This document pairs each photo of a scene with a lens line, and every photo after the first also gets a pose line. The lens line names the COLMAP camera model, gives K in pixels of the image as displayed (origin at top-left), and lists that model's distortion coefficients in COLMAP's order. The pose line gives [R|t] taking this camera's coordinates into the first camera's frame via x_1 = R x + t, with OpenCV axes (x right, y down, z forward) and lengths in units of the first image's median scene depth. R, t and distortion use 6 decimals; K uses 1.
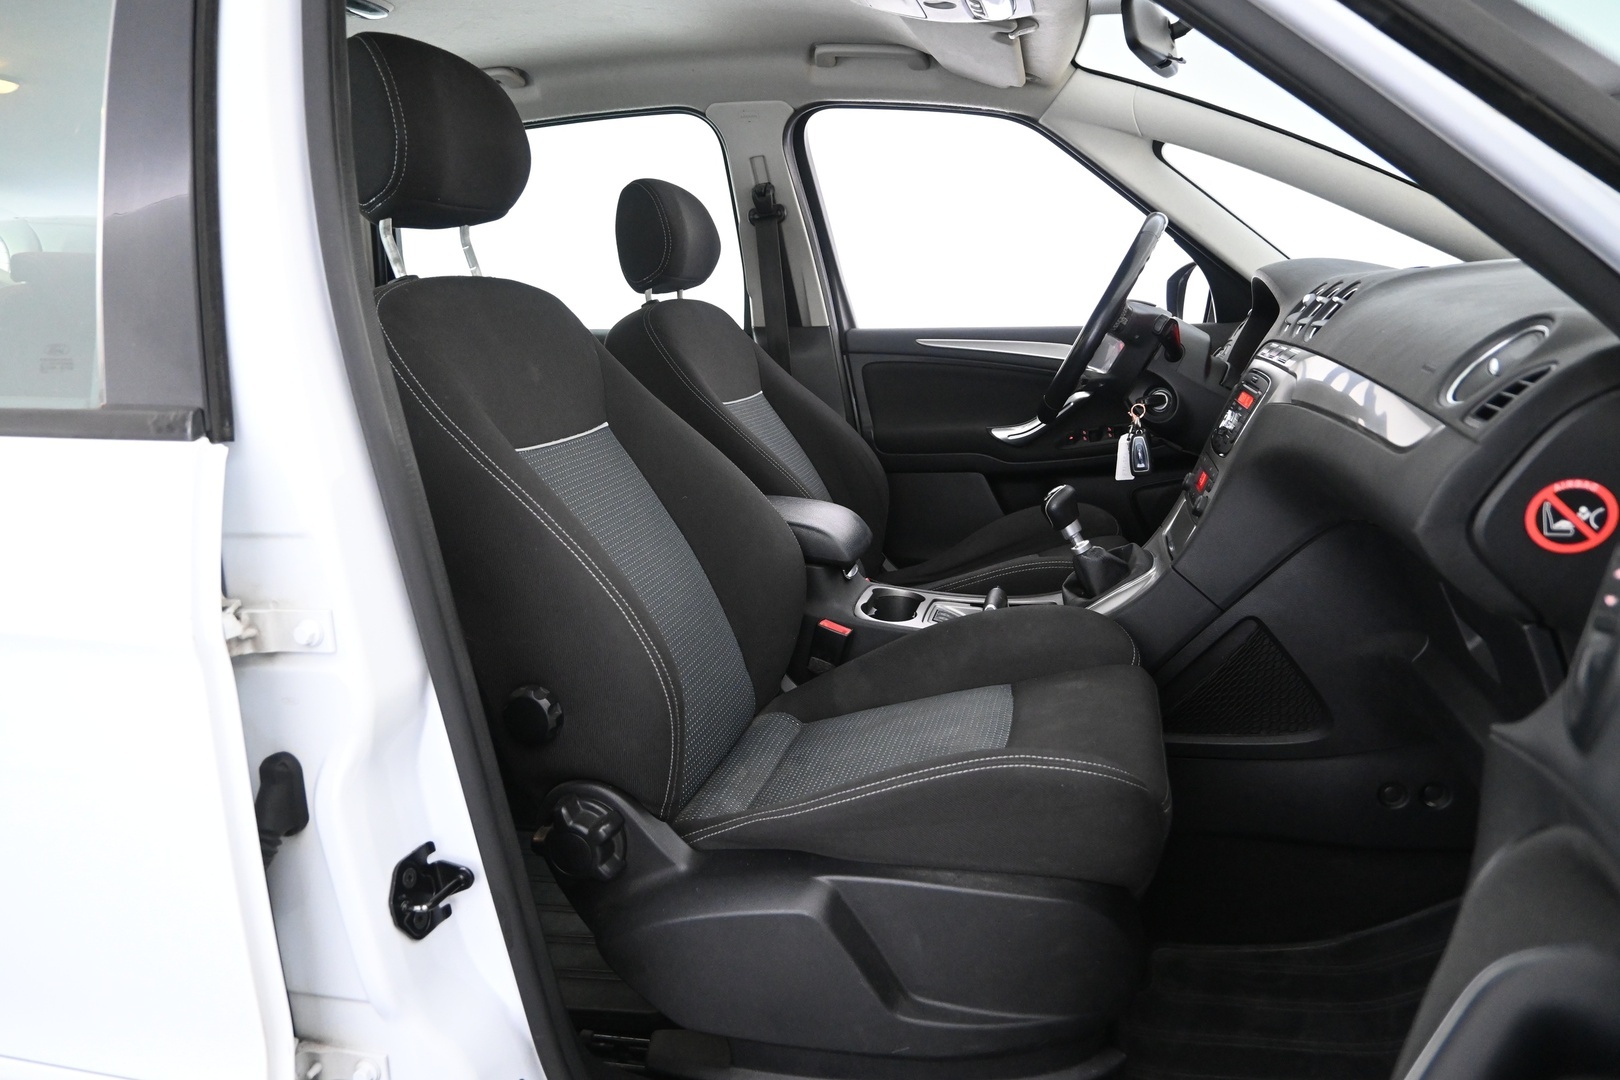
lens RADIAL K [[1104.3, 0, 810.0], [0, 1104.3, 540.0], [0, 0, 1]] dist [-0.003289, 0.001570]
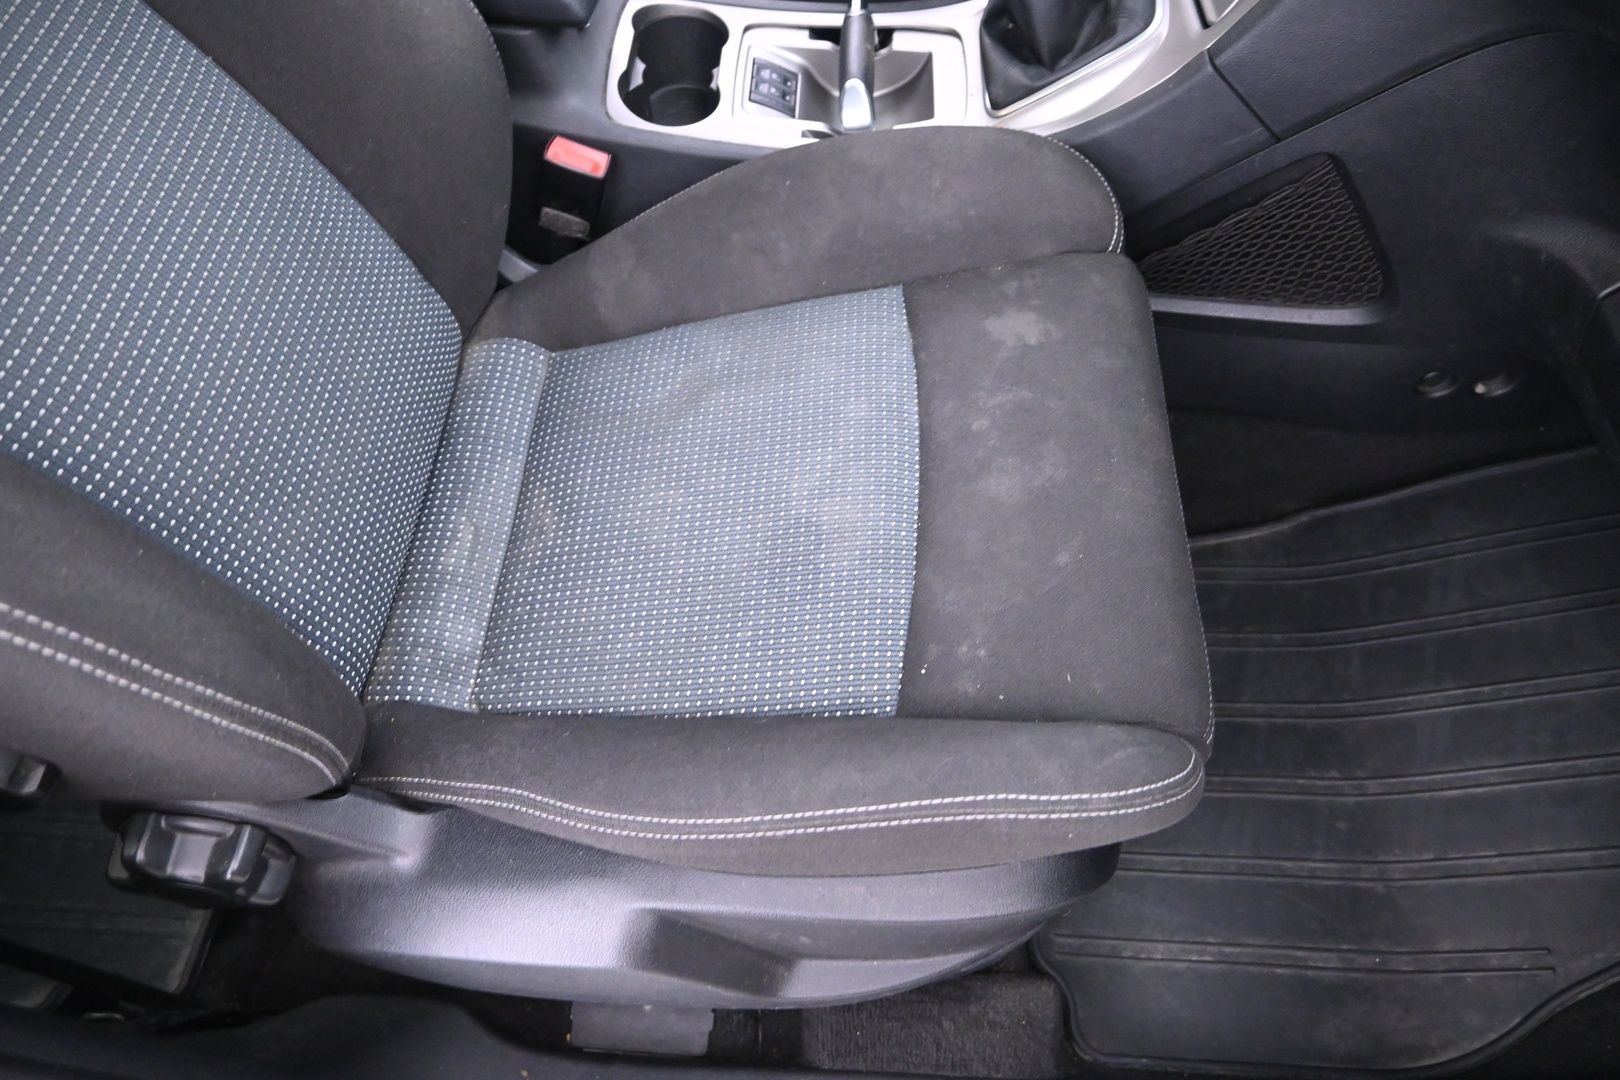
lens RADIAL K [[1104.3, 0, 810.0], [0, 1104.3, 540.0], [0, 0, 1]] dist [-0.003289, 0.001570]
pose [[0.979173, -0.150616, 0.136146, 0.035725], [0.013588, 0.717683, 0.696238, -0.180577], [-0.202575, -0.679887, 0.704782, 0.515159]]
